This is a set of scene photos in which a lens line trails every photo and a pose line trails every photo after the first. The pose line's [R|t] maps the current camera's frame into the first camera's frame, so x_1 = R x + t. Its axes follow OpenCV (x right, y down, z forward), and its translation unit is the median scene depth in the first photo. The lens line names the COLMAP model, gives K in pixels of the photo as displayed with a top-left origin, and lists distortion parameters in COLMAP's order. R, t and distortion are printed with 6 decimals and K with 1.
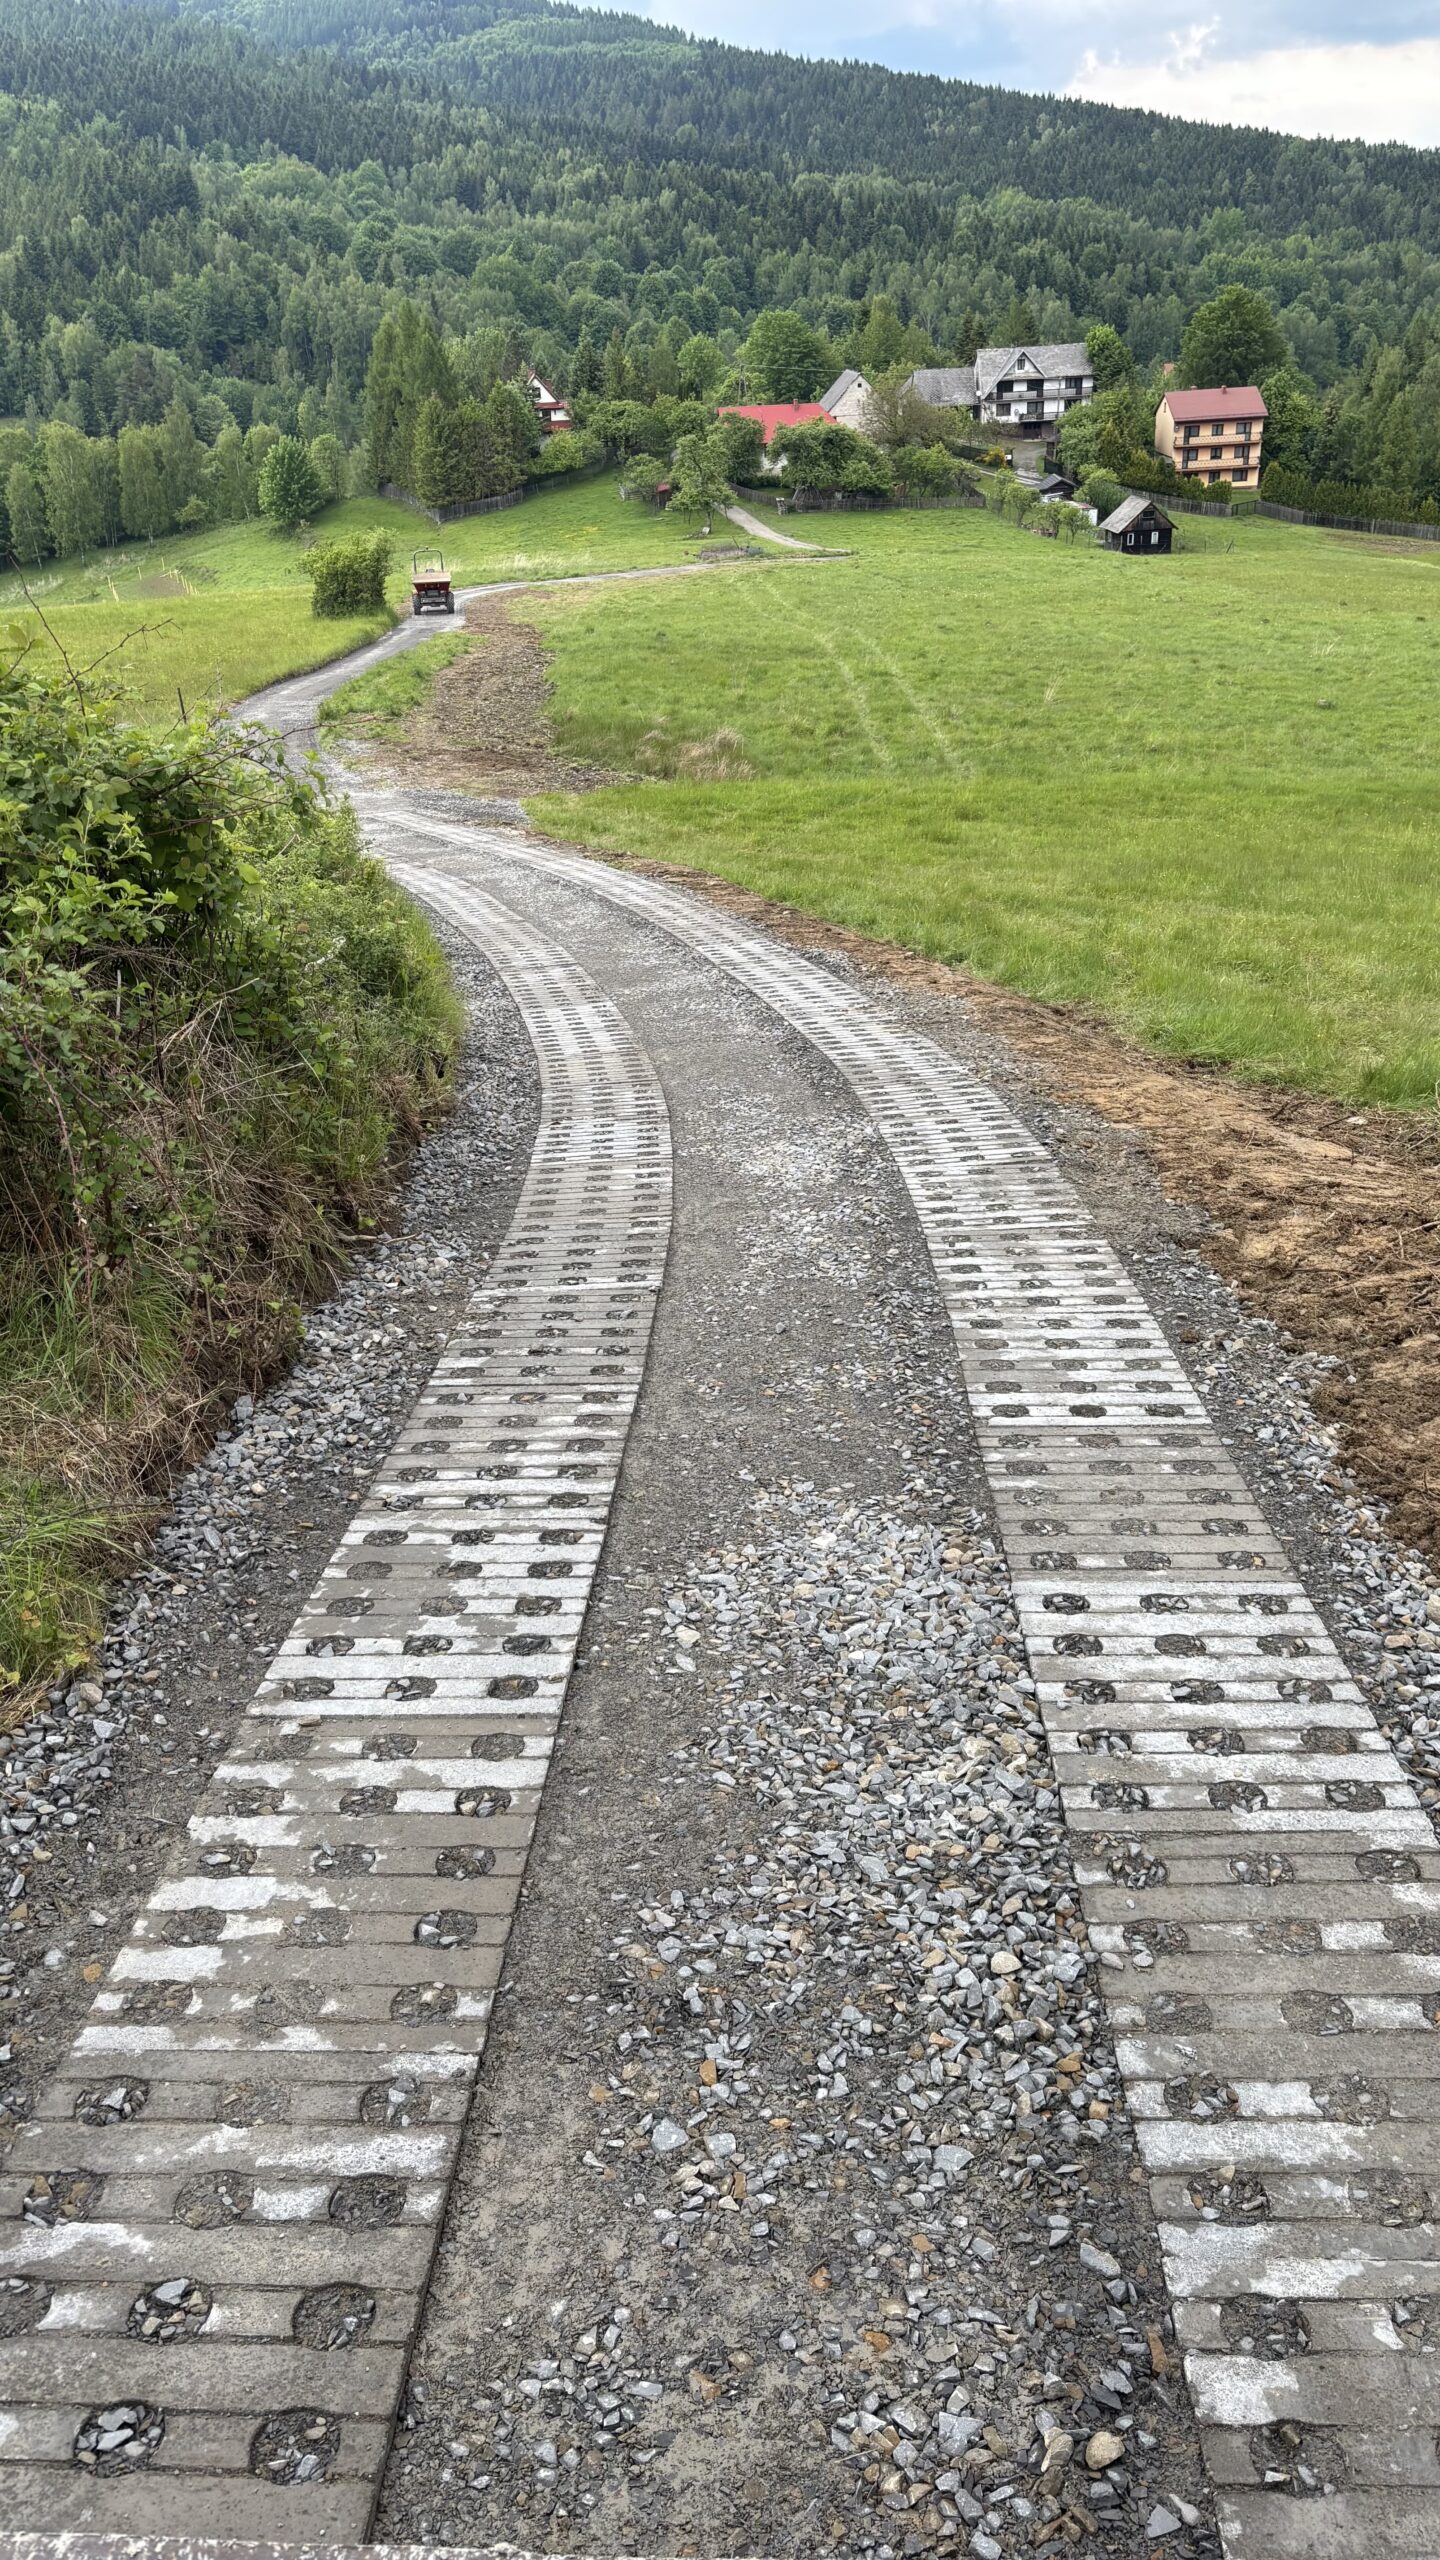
lens RADIAL K [[2008.3, 0, 720.0], [0, 2008.3, 1280.0], [0, 0, 1]] dist [0.069788, -0.052708]
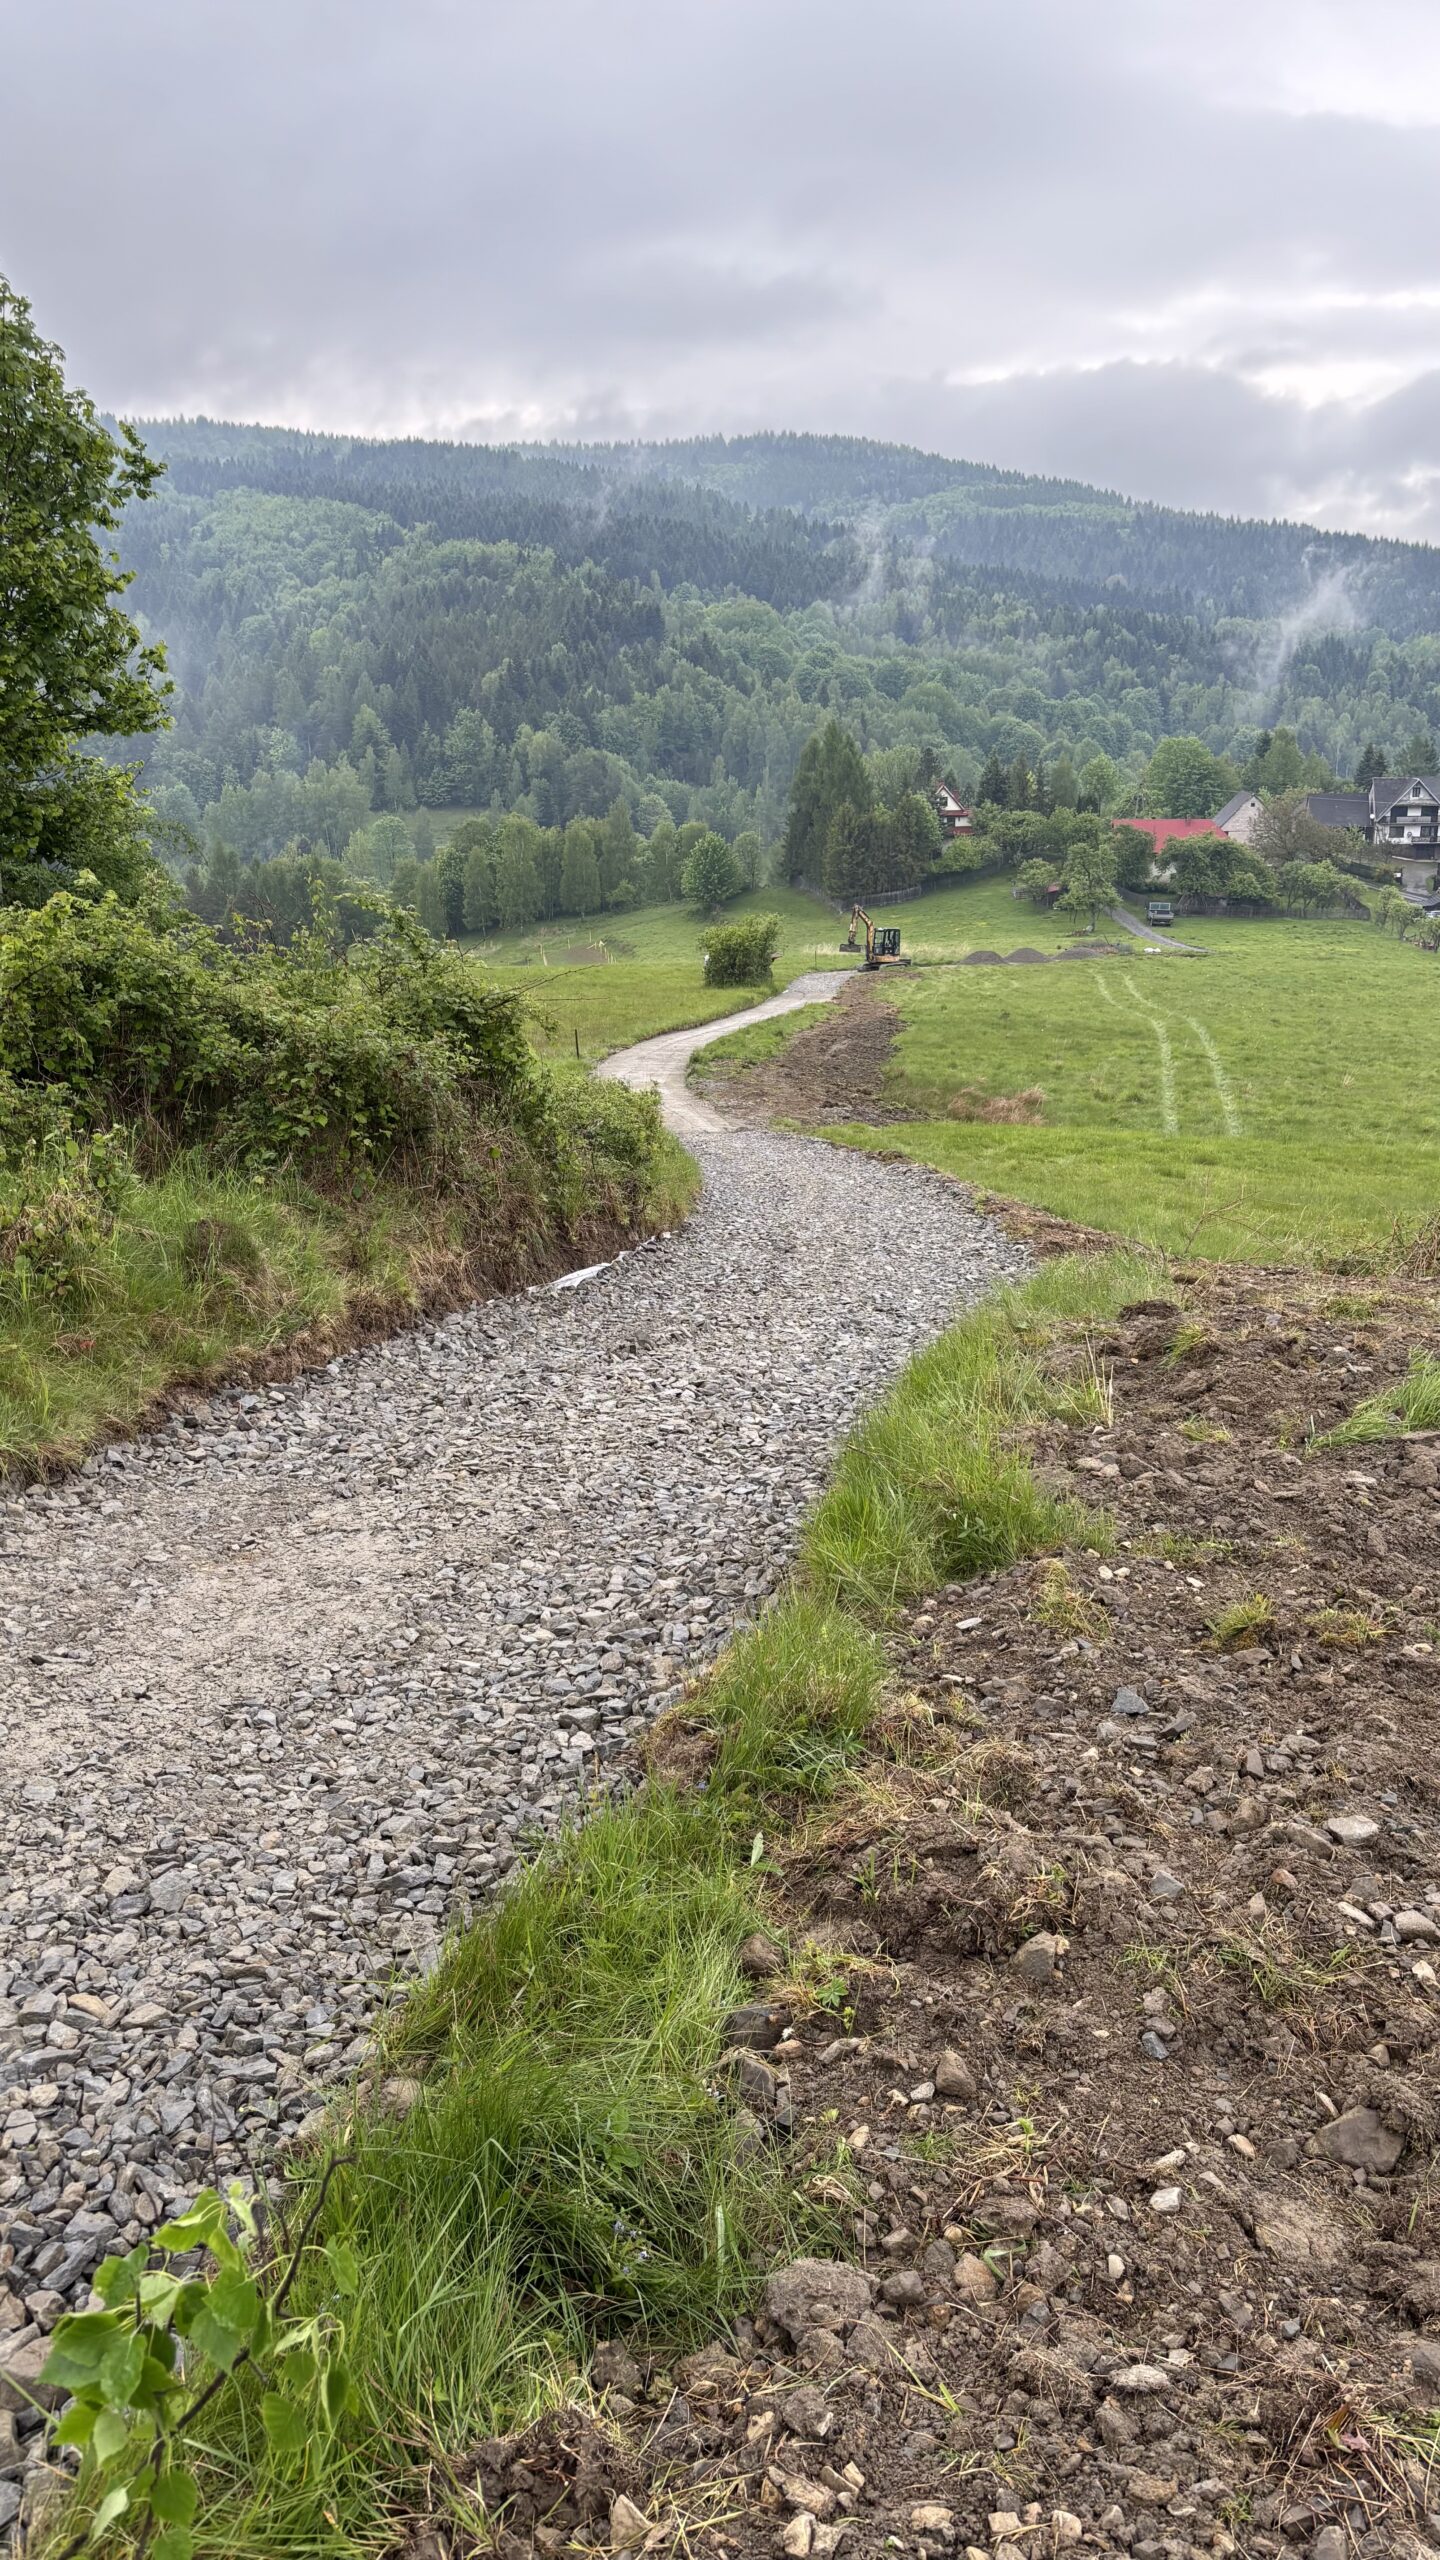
lens RADIAL K [[2014.8, 0, 720.0], [0, 2014.8, 1280.0], [0, 0, 1]] dist [0.159608, -0.513786]
pose [[0.980499, 0.078842, -0.180014, 0.469972], [-0.109706, 0.979576, -0.168511, 0.472920], [0.163052, 0.184974, 0.969123, -1.237200]]
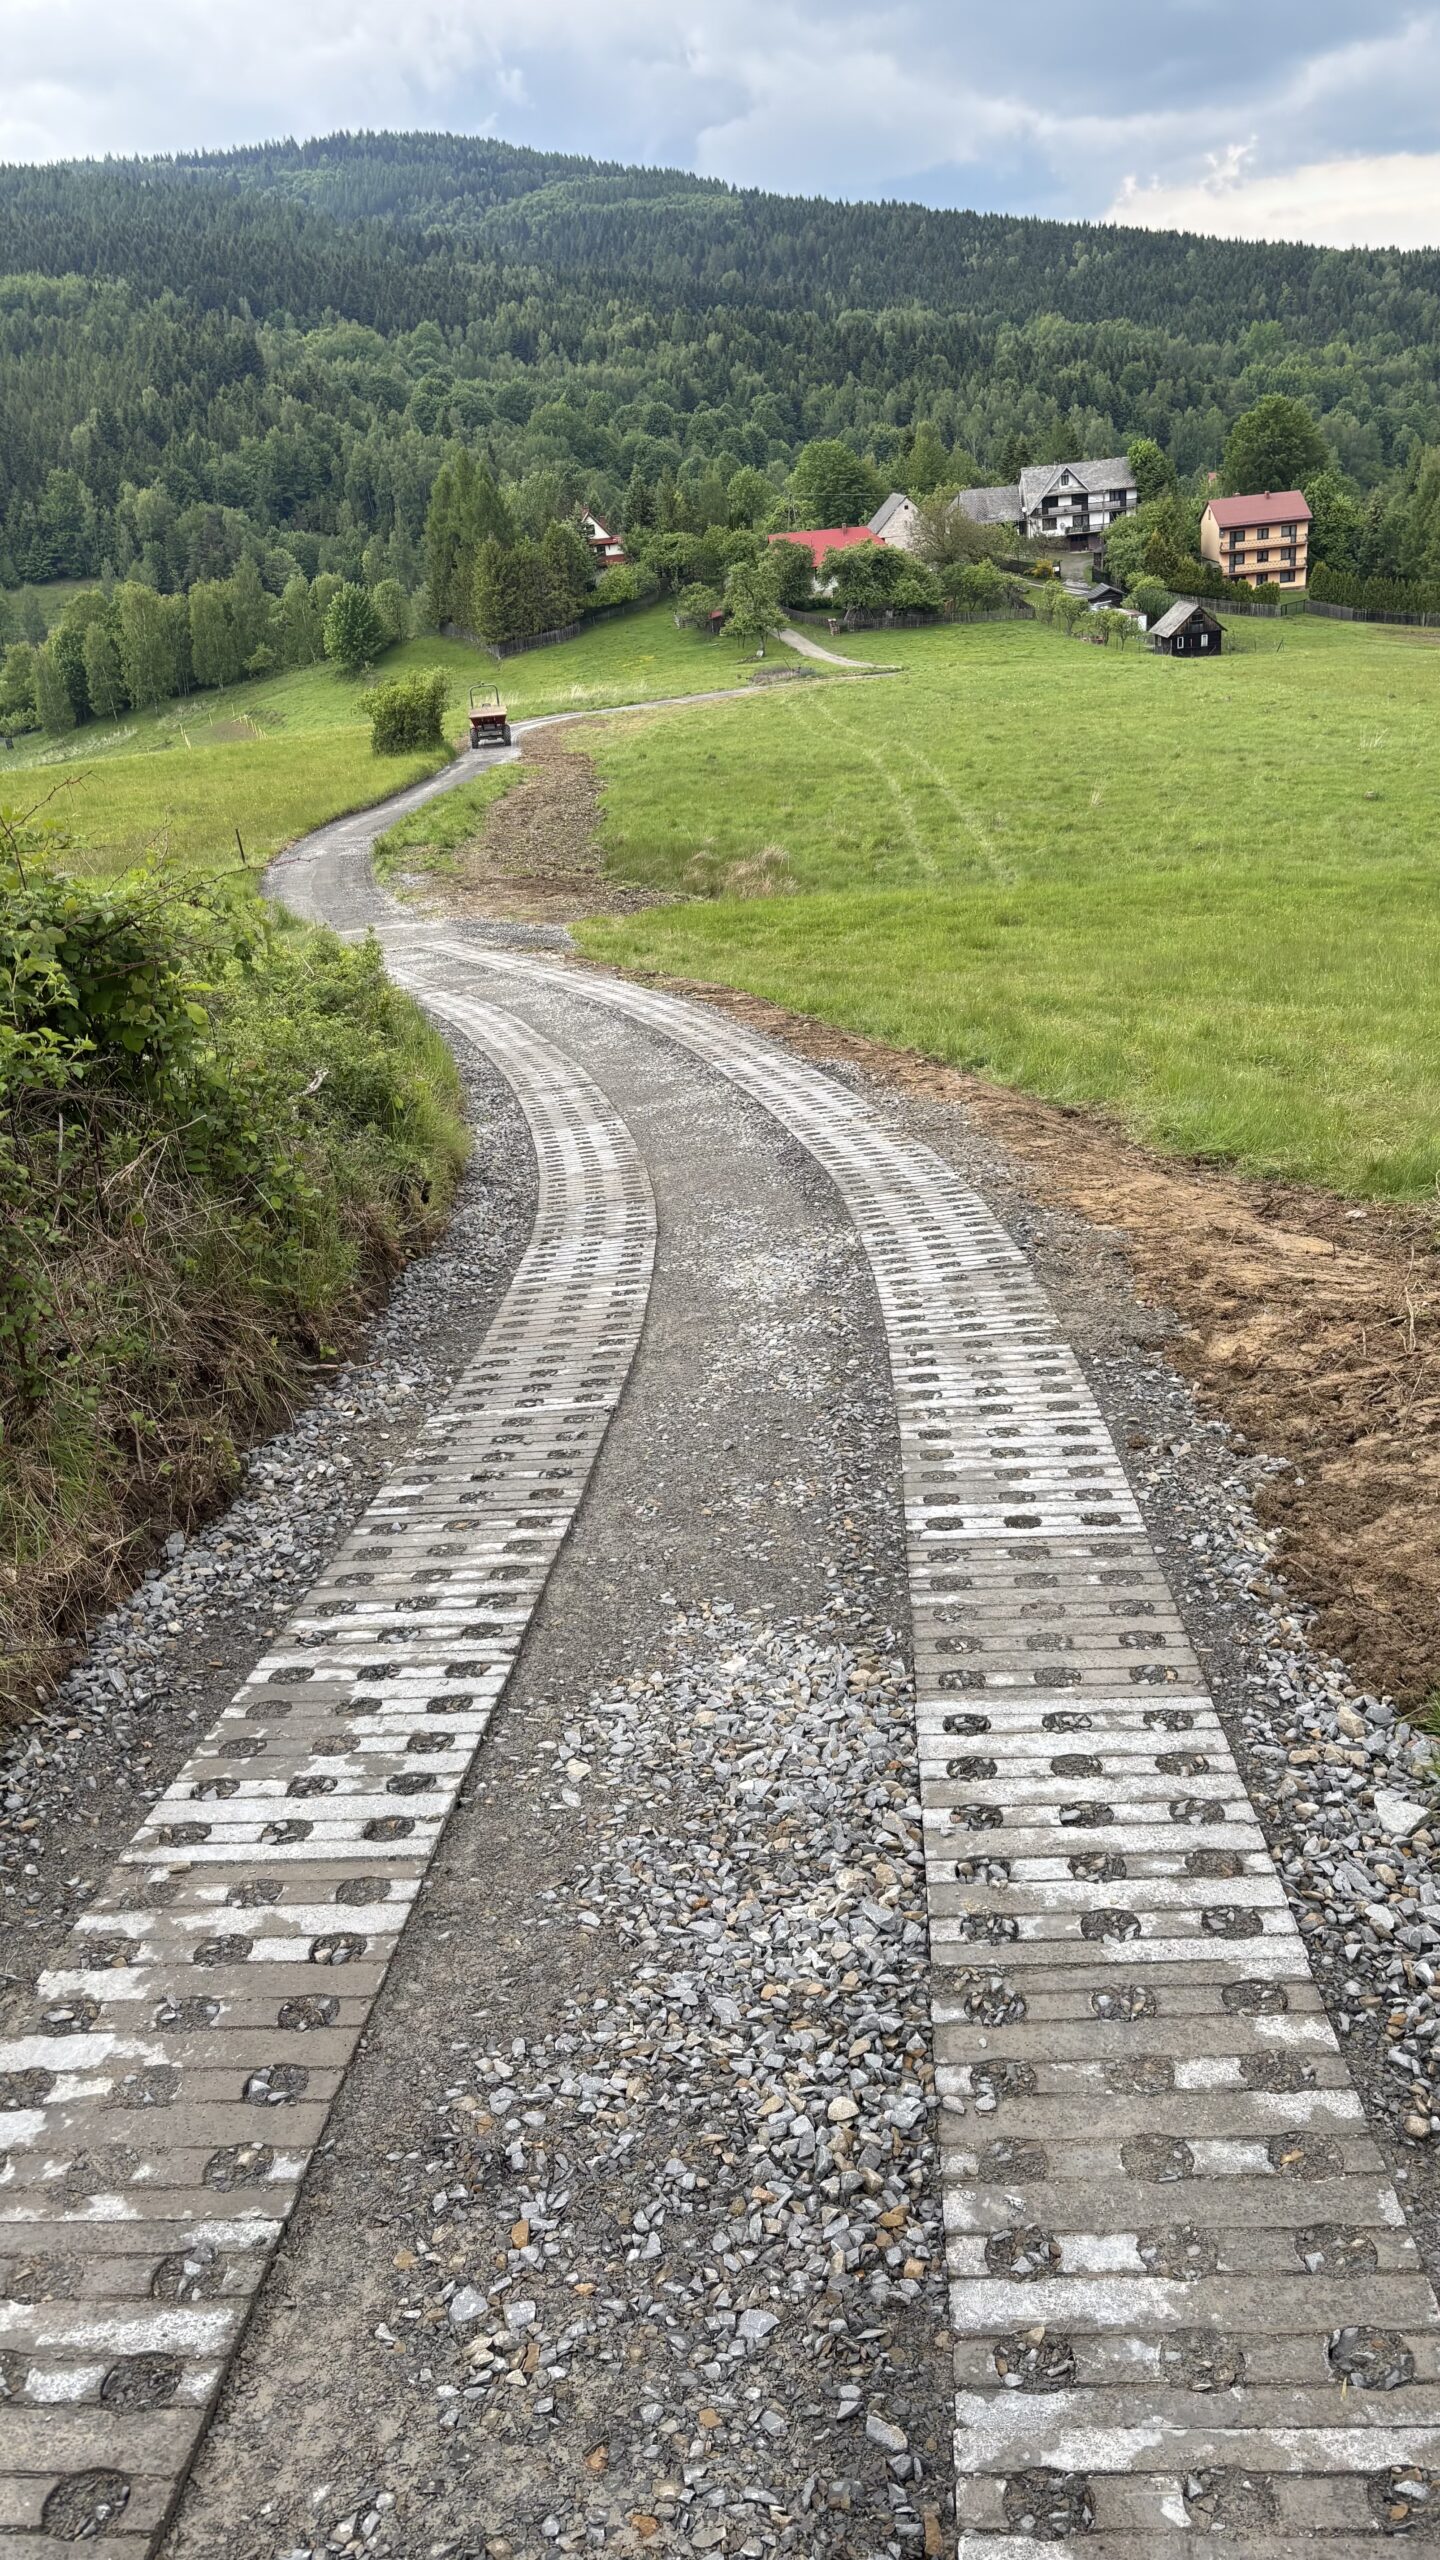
lens RADIAL K [[2020.1, 0, 720.0], [0, 2020.1, 1280.0], [0, 0, 1]] dist [0.040766, -0.001761]
pose [[0.998677, -0.034175, -0.038434, 0.081933], [0.032008, 0.997937, -0.055652, -0.002696], [0.040256, 0.054348, 0.997710, 0.006986]]
